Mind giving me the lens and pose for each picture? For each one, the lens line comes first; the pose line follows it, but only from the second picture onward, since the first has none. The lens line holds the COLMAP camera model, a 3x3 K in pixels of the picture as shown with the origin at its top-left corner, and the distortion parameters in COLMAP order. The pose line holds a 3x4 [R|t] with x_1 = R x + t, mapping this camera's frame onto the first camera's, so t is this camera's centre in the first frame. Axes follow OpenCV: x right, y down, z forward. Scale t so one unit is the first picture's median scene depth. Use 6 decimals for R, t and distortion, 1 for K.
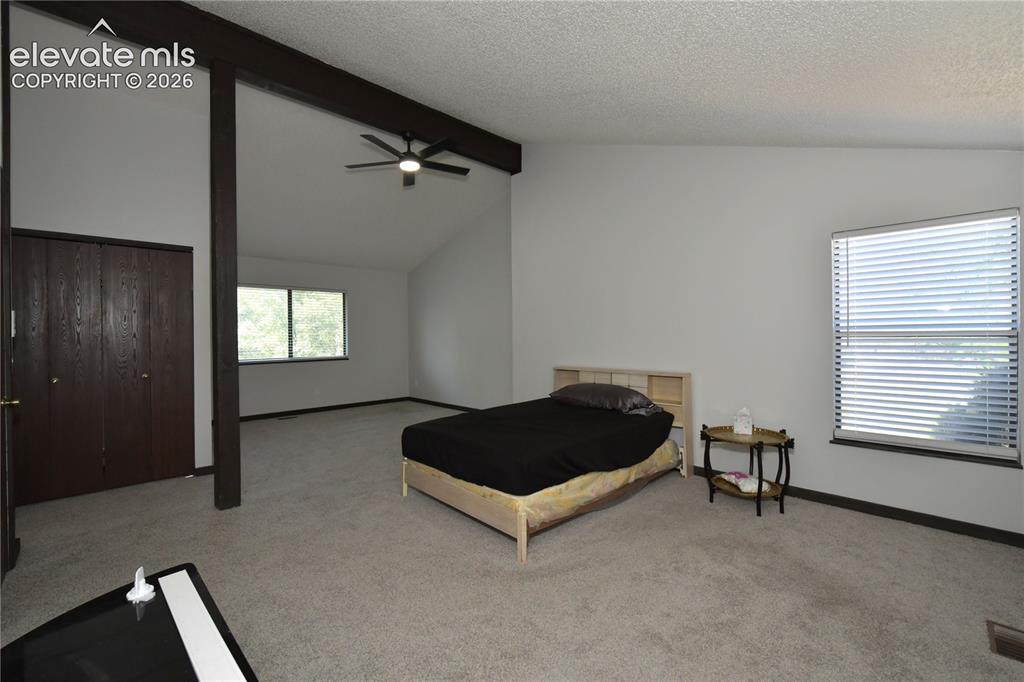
lens RADIAL K [[435.0, 0, 511.7], [0, 435.0, 336.7], [0, 0, 1]] dist [-0.004137, -0.000255]
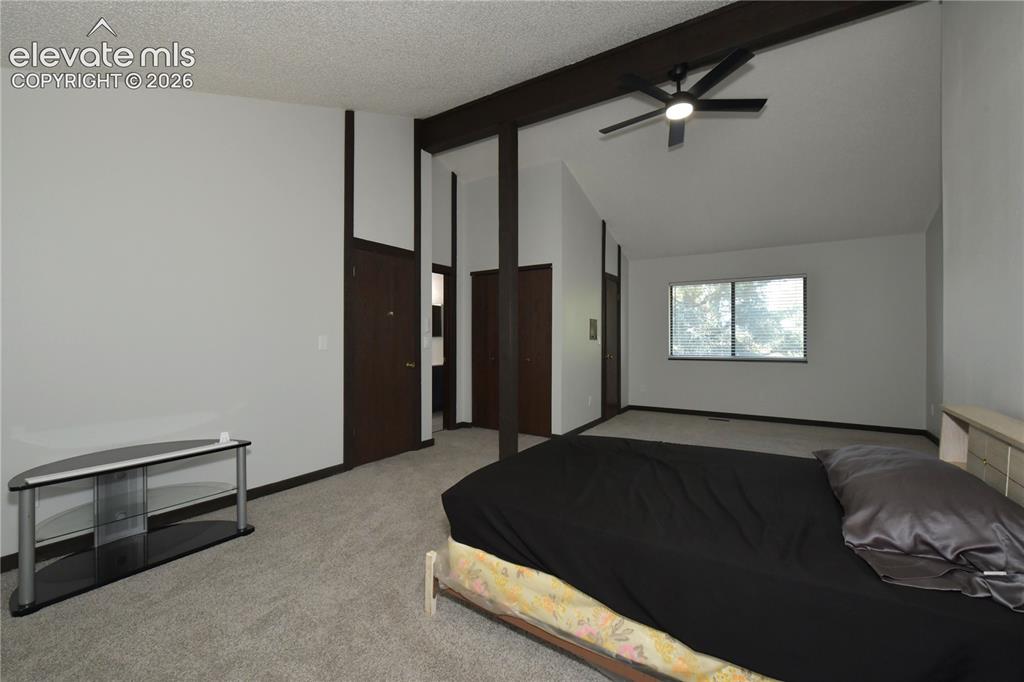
lens RADIAL K [[435.0, 0, 511.1], [0, 435.0, 341.6], [0, 0, 1]] dist [-0.004137, -0.000255]
pose [[0.211090, 0.020860, -0.977244, 0.488555], [-0.002327, 0.999780, 0.020838, -0.000879], [0.977464, -0.002125, 0.211092, 0.576824]]
